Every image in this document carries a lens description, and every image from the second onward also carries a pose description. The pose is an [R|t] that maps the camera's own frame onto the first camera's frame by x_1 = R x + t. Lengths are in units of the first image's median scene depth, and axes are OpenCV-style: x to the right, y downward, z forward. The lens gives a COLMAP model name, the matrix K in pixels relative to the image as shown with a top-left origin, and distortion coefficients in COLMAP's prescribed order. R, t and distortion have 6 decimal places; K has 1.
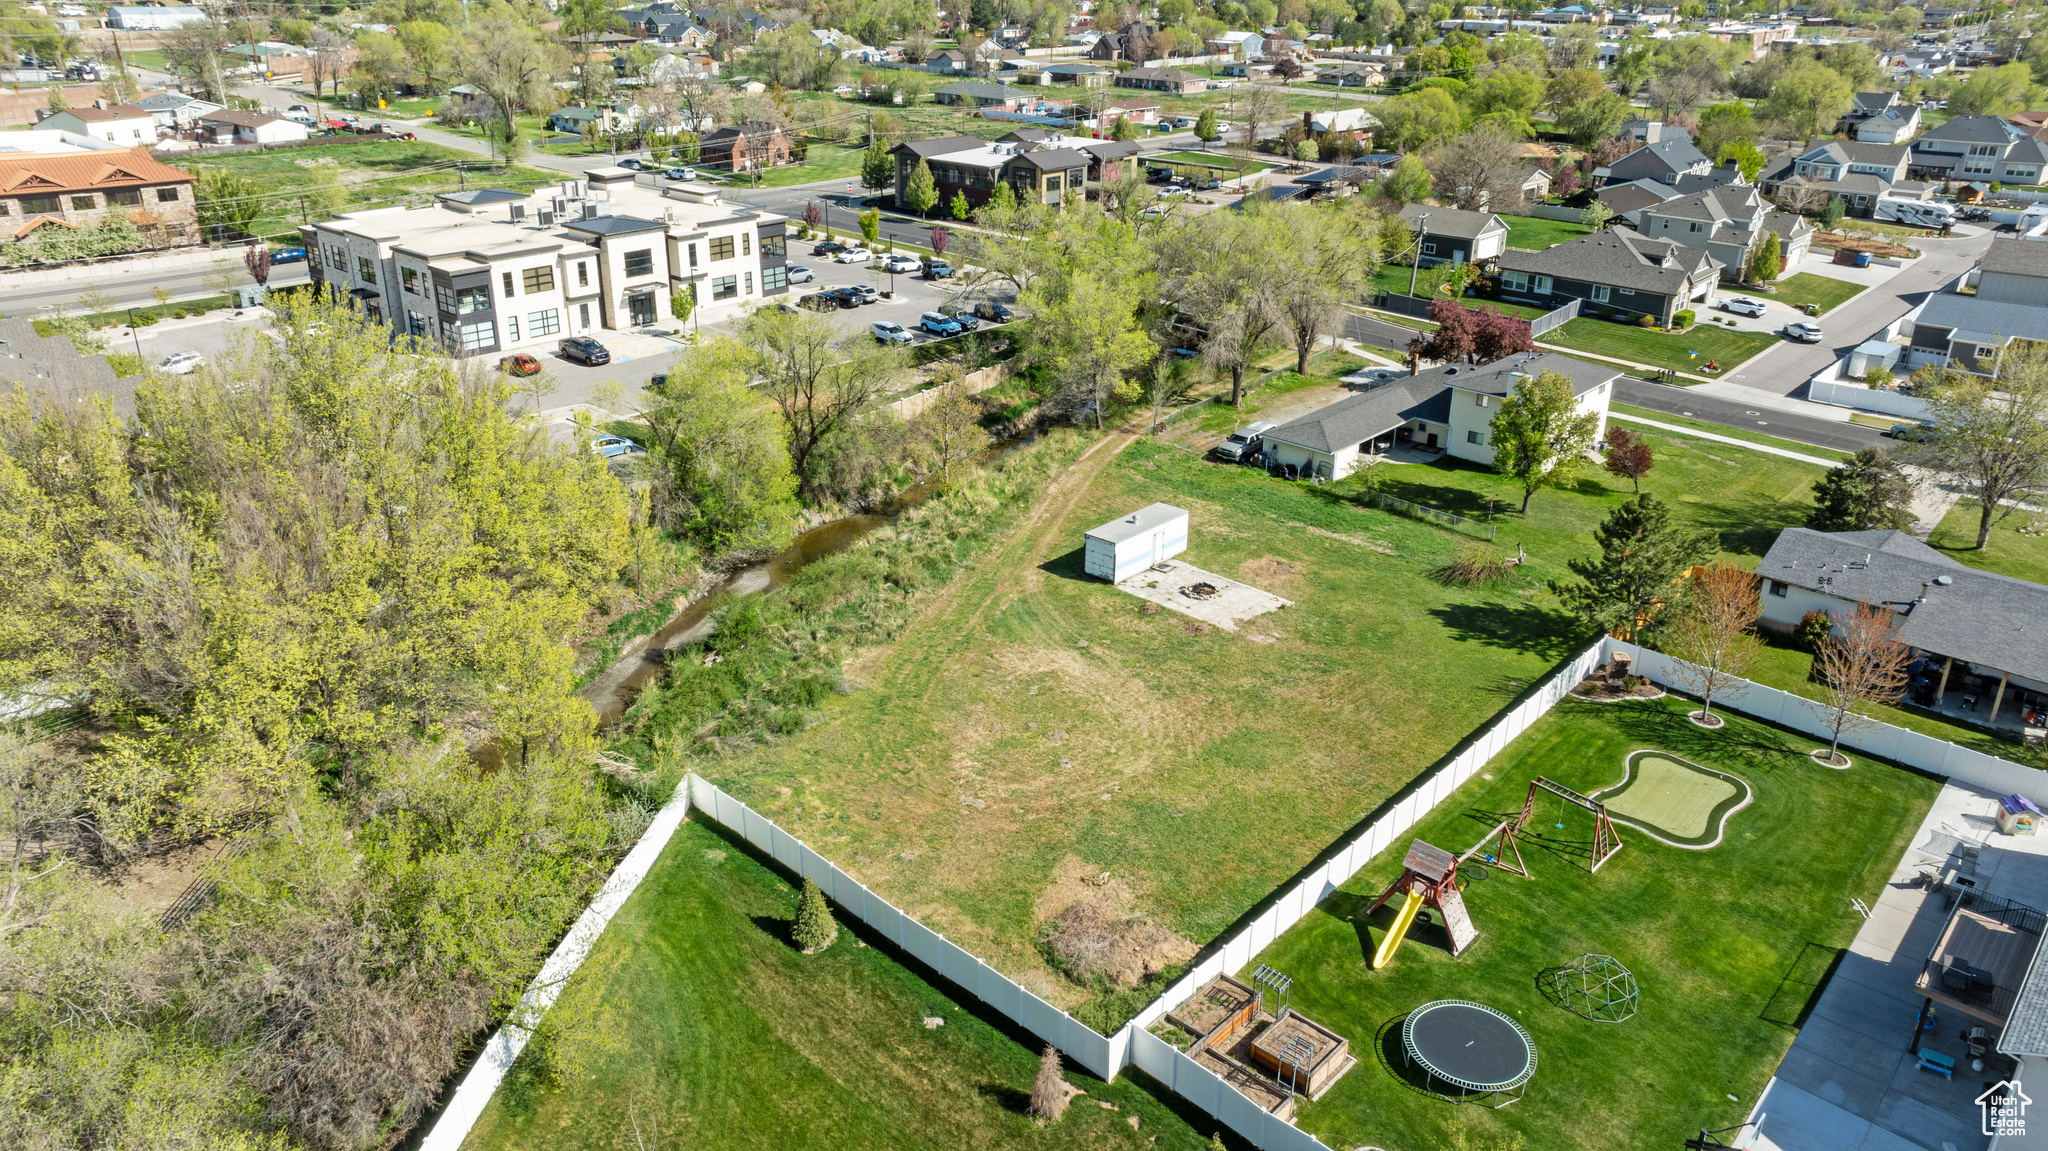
lens RADIAL K [[1434.5, 0, 1027.2], [0, 1434.5, 580.5], [0, 0, 1]] dist [-0.039903, 0.045771]
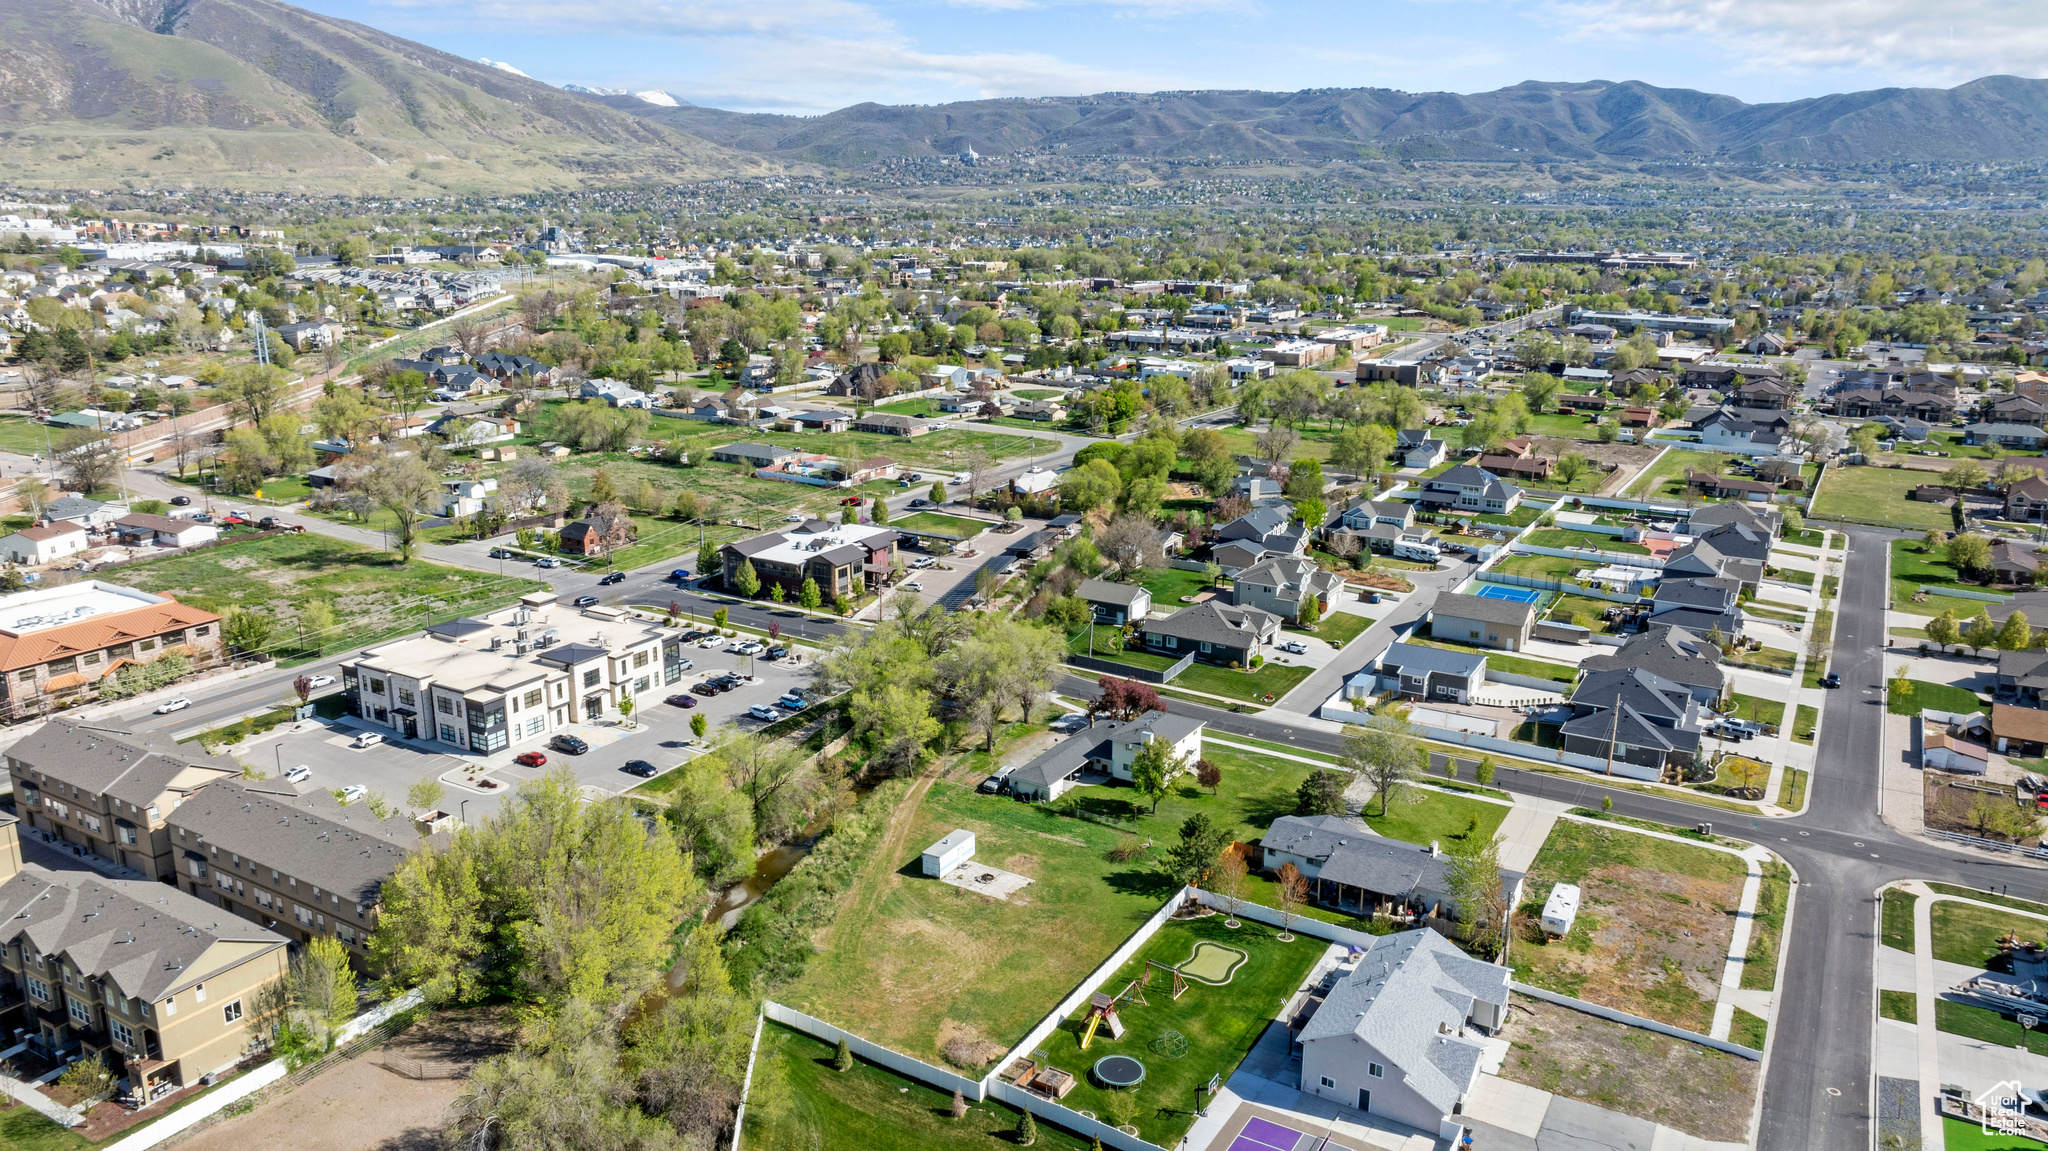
lens RADIAL K [[1427.0, 0, 1024.0], [0, 1427.0, 575.5], [0, 0, 1]] dist [-0.016684, 0.002874]
pose [[0.980050, -0.054291, 0.191191, -0.144376], [0.084111, 0.984874, -0.151488, -0.084122], [-0.180075, 0.164547, 0.969792, -0.776408]]
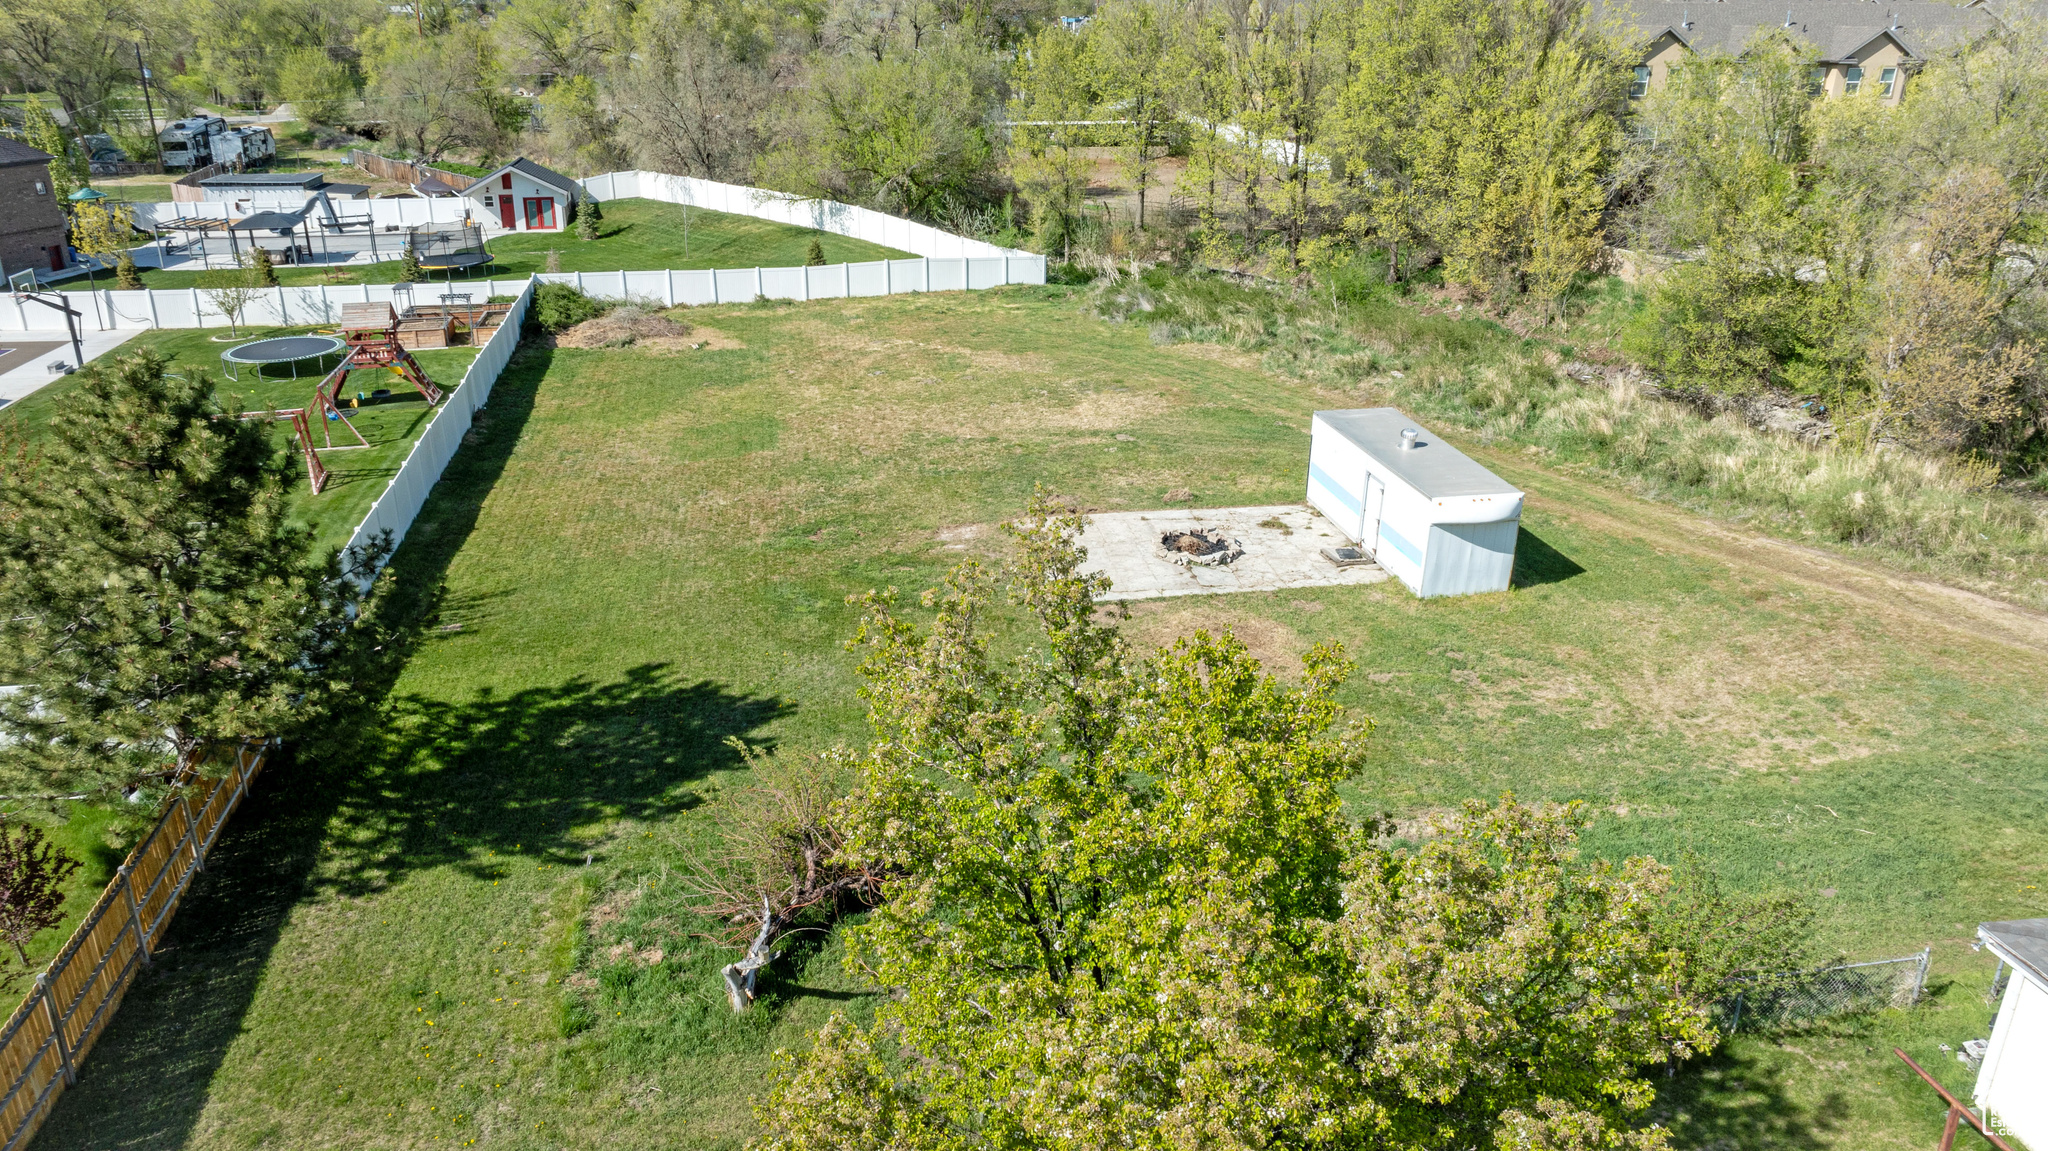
lens RADIAL K [[1427.3, 0, 1026.1], [0, 1427.3, 579.9], [0, 0, 1]] dist [-0.035397, 0.025521]
pose [[-0.603139, 0.287825, -0.743895, 0.426084], [-0.337380, 0.753033, 0.564903, -0.190967], [0.722771, 0.591691, -0.357077, 0.977779]]
